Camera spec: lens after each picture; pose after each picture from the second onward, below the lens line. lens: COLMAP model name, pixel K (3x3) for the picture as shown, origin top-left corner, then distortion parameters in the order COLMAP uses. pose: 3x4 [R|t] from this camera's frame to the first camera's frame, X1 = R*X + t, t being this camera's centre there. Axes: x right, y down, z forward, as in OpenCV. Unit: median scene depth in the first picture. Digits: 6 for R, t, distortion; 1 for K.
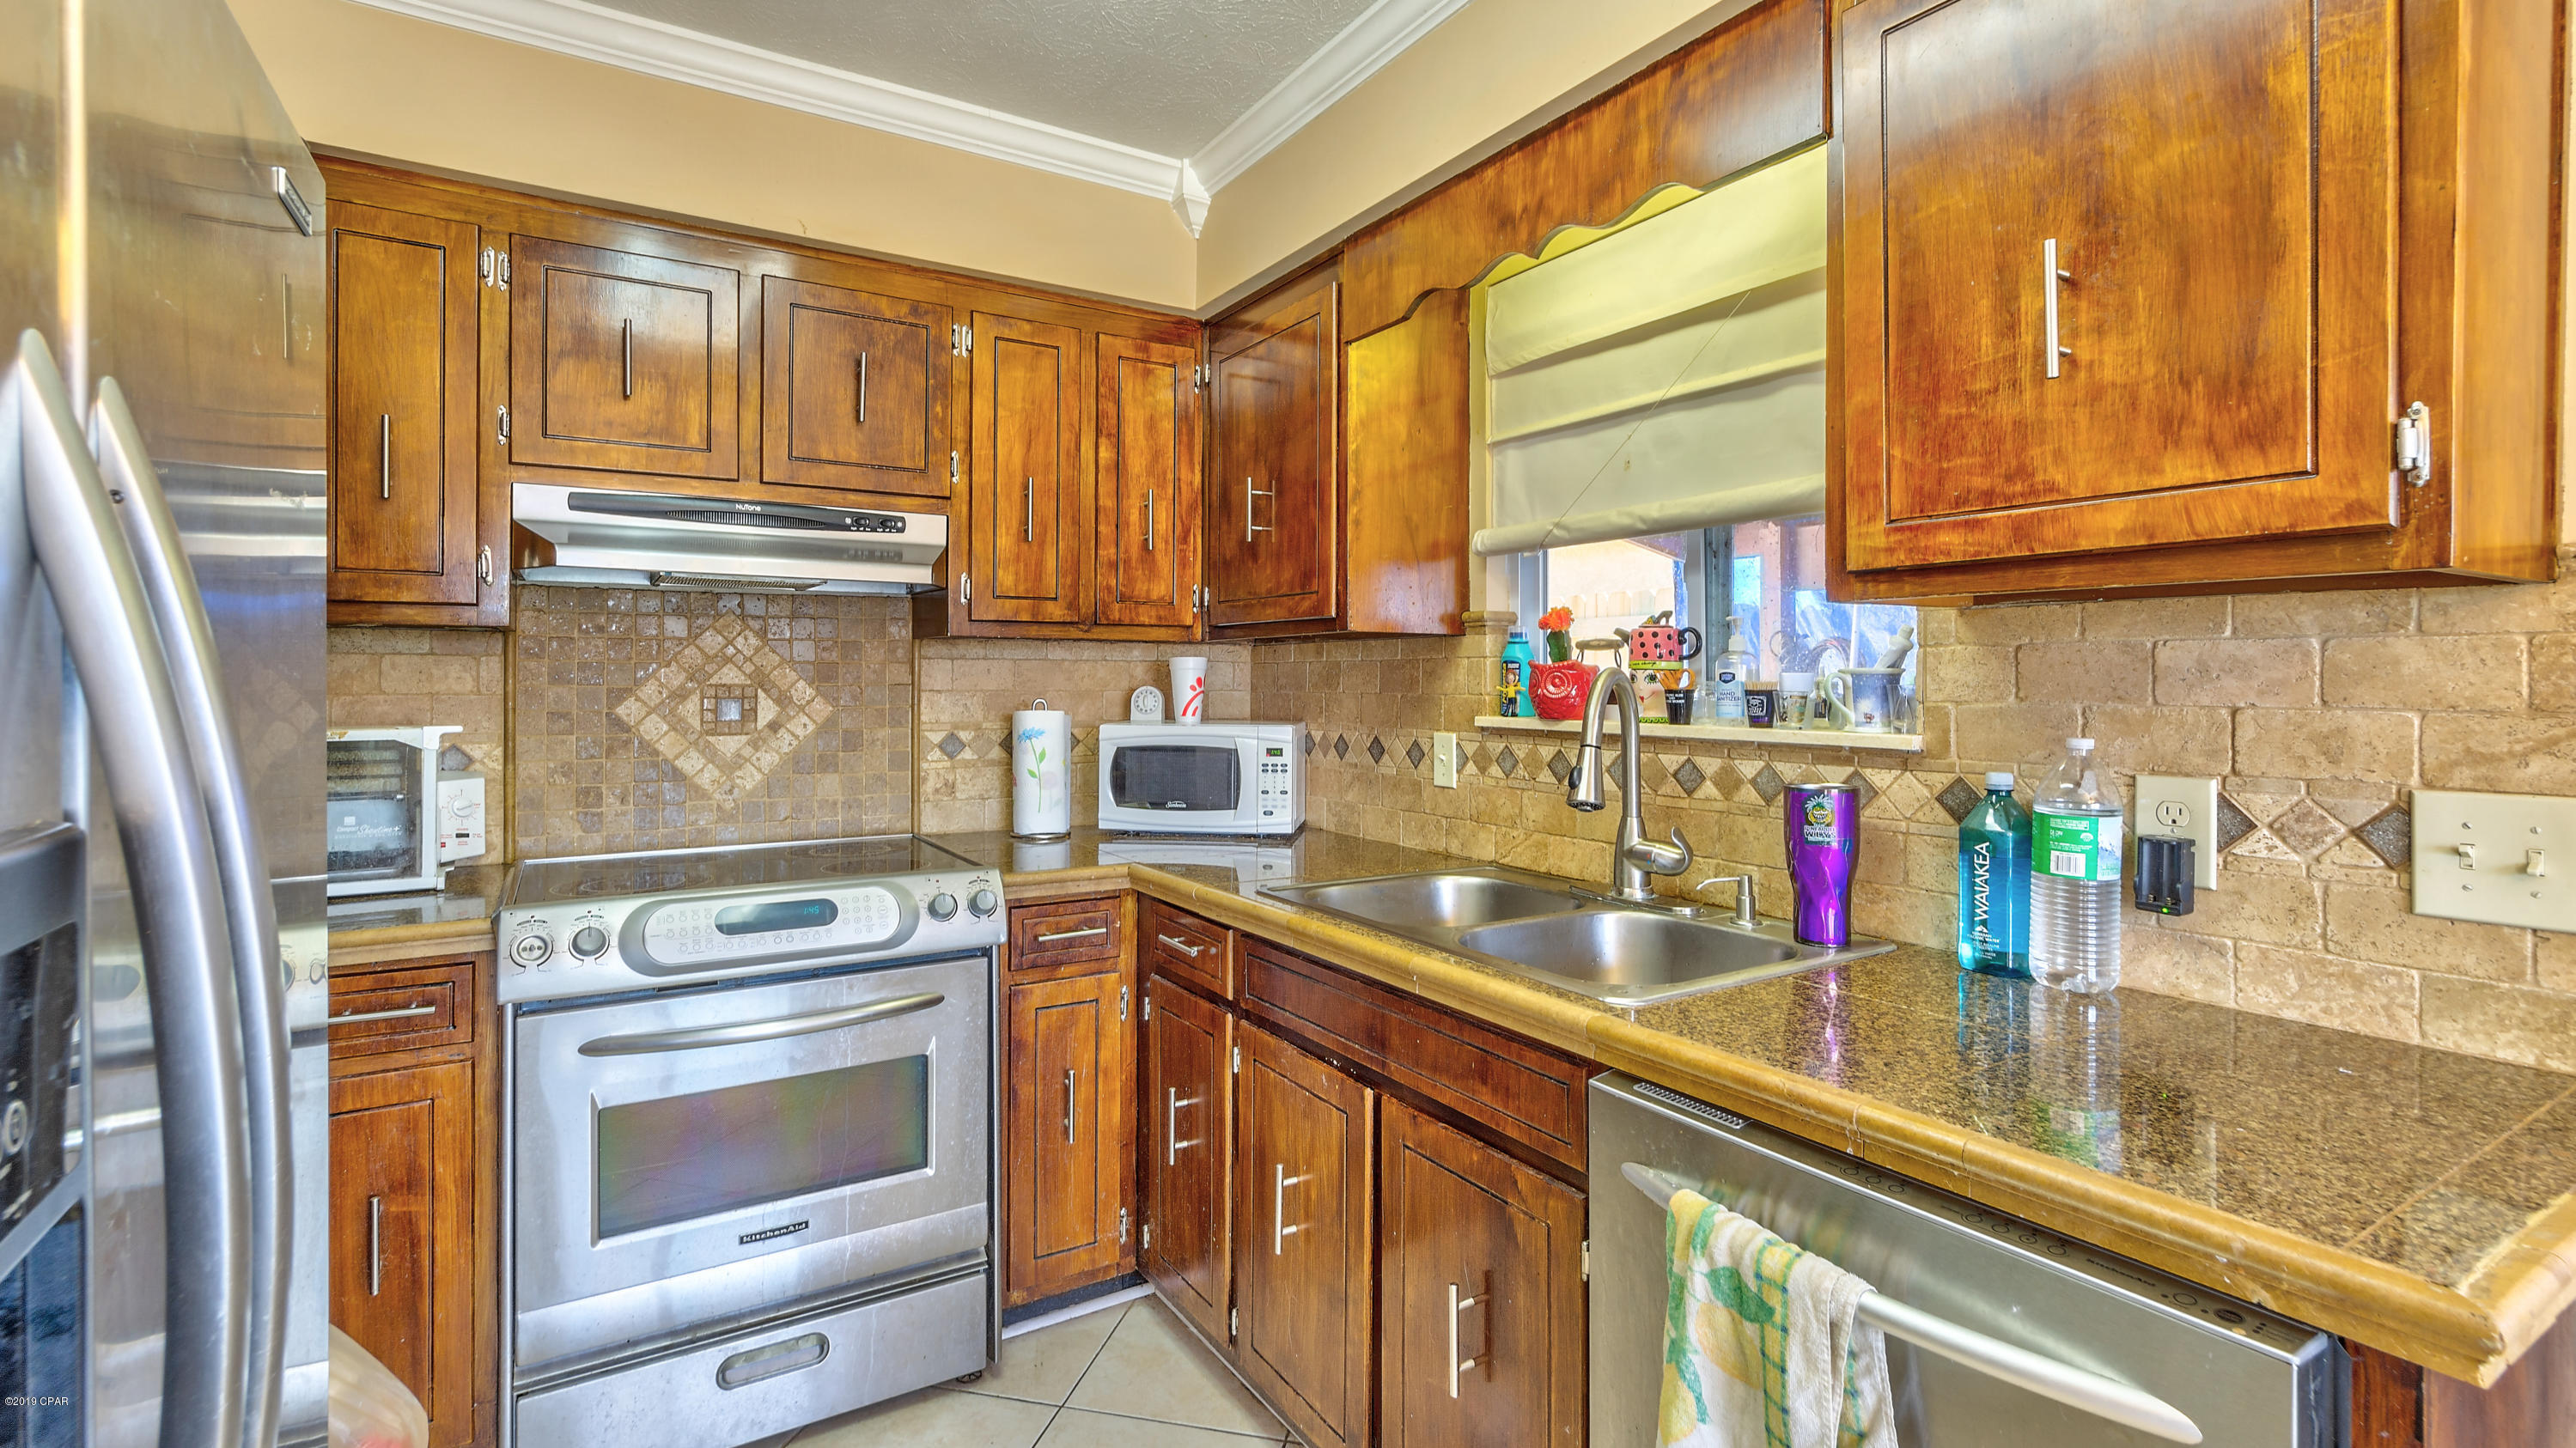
lens RADIAL K [[1165.5, 0, 1291.2], [0, 1165.5, 686.9], [0, 0, 1]] dist [-0.000661, -0.000102]
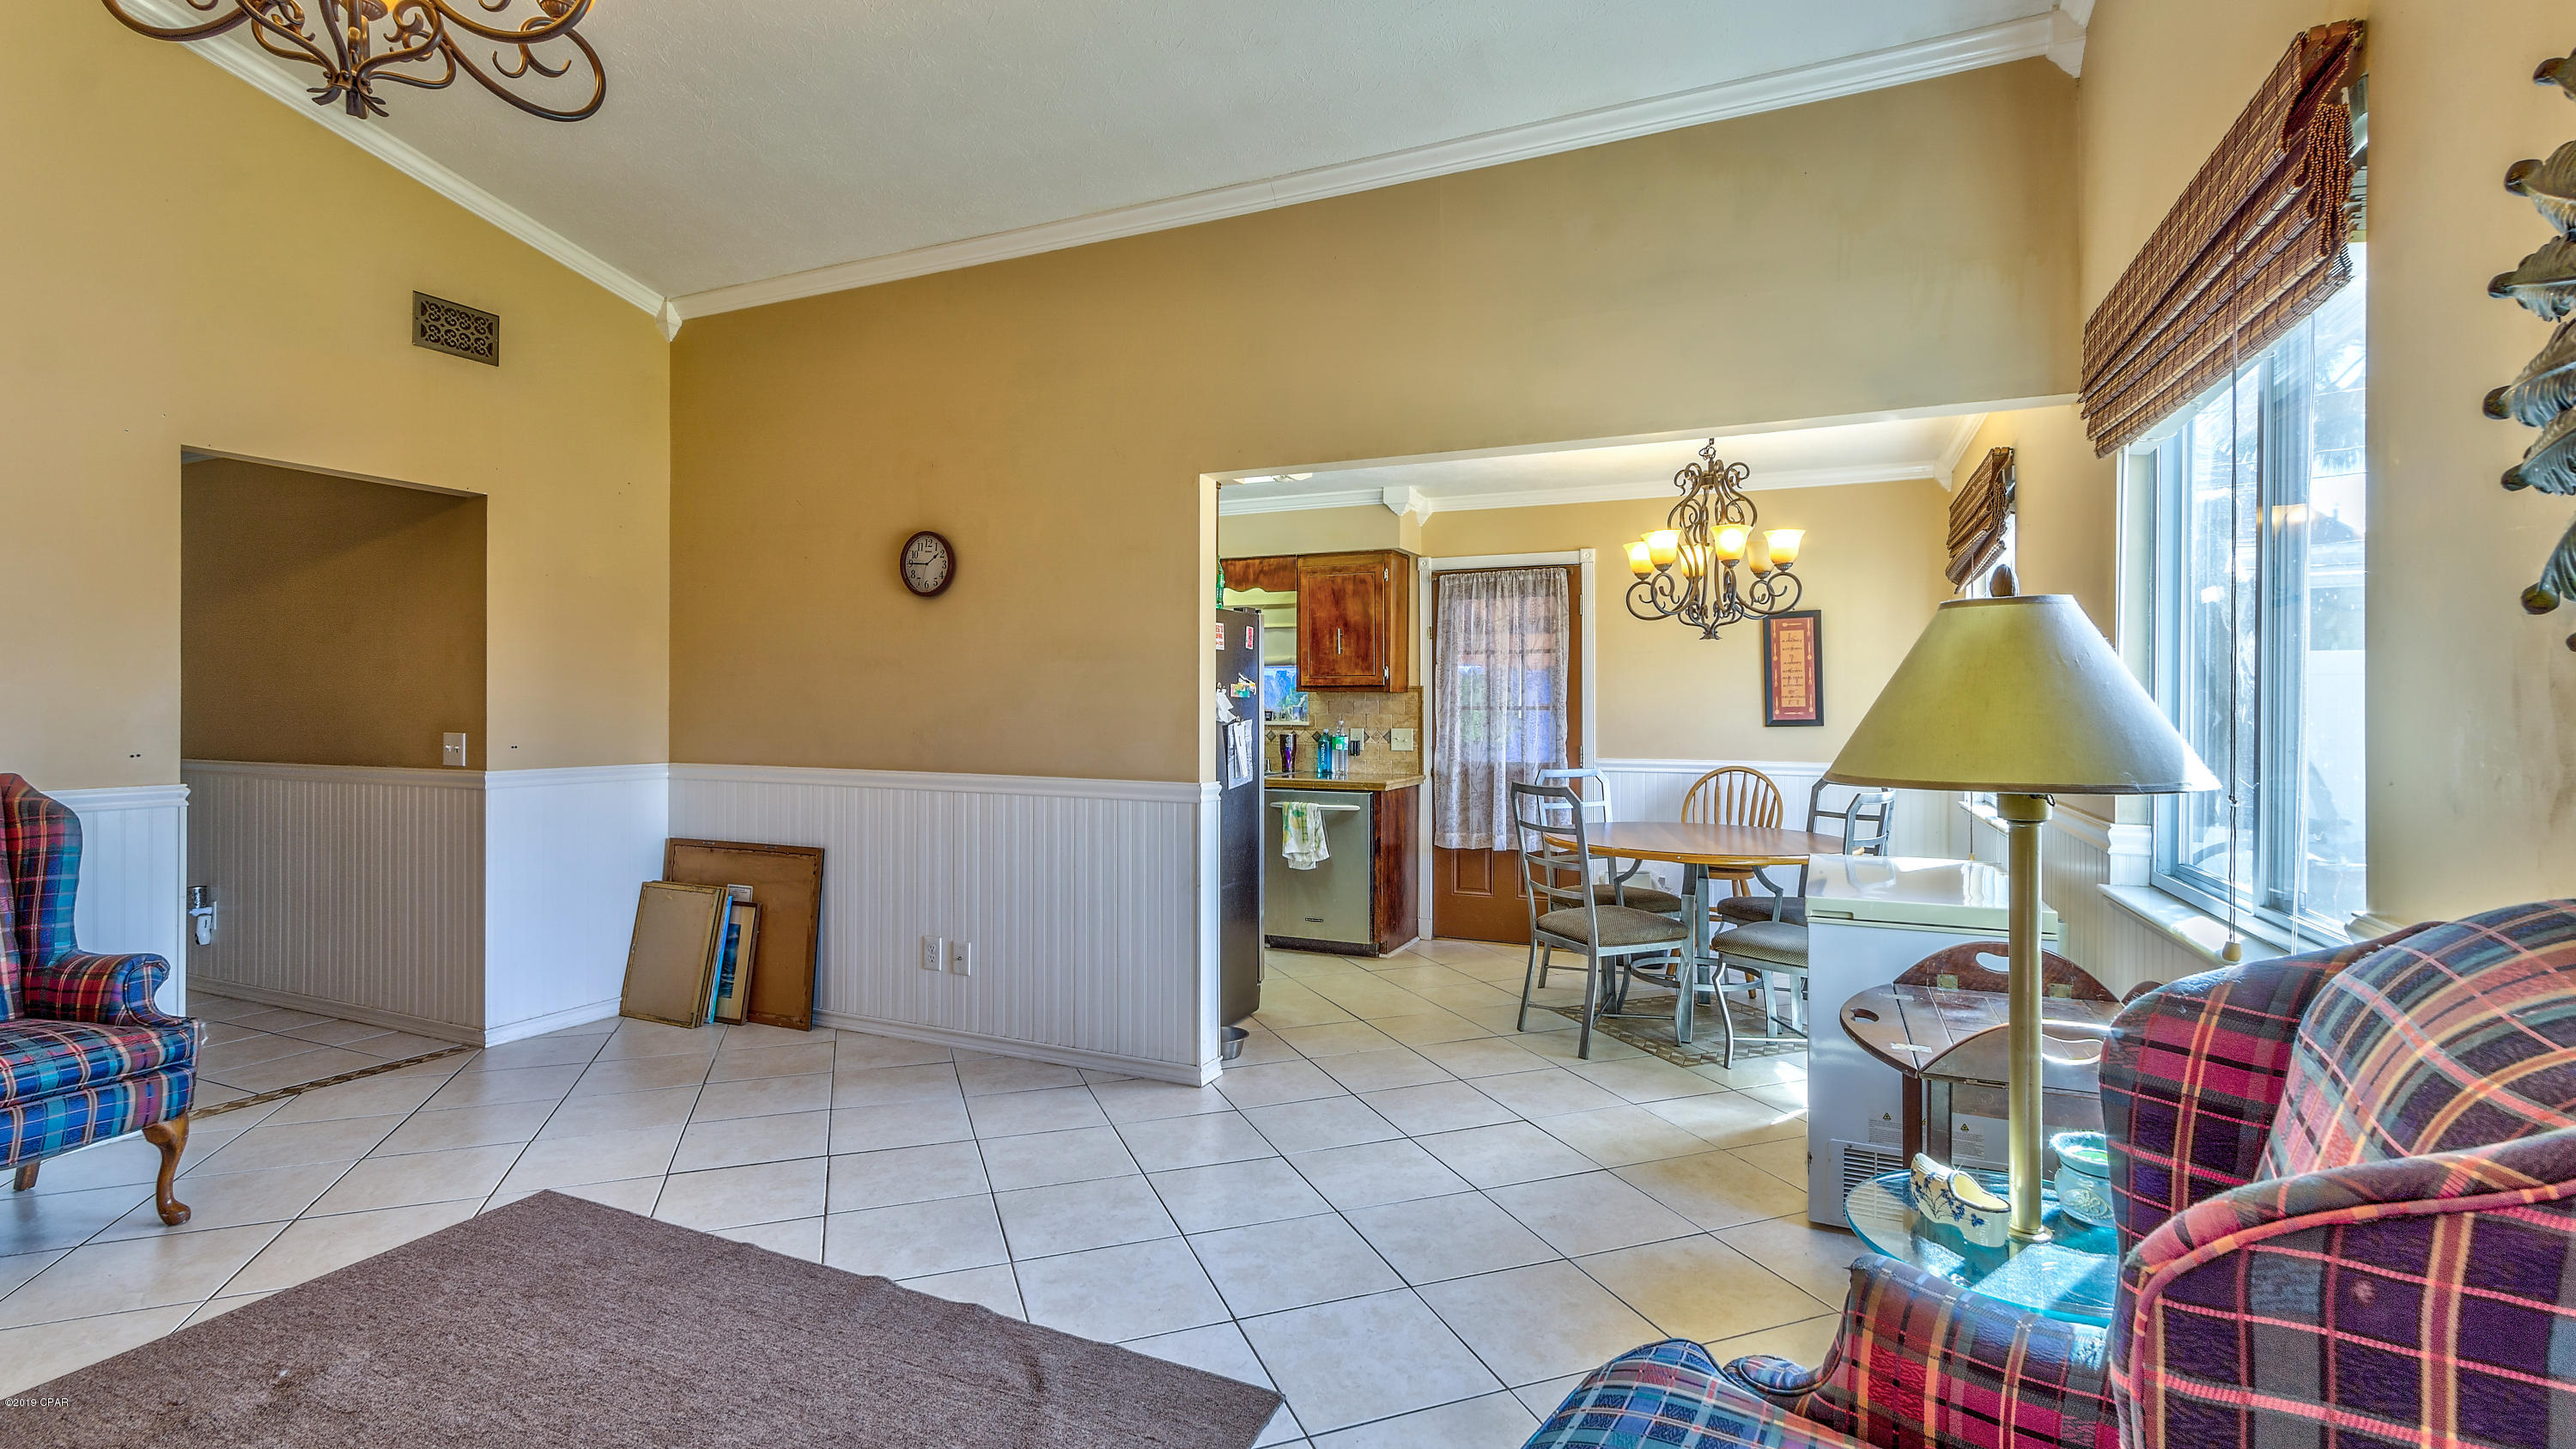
lens RADIAL K [[1160.9, 0, 1288.0], [0, 1160.9, 724.5], [0, 0, 1]] dist [0.003575, 0.000352]
pose [[0.830514, -0.005540, 0.556970, -2.213906], [-0.001282, 0.999929, 0.011856, 0.002887], [-0.556996, -0.010560, 0.830448, -2.909651]]
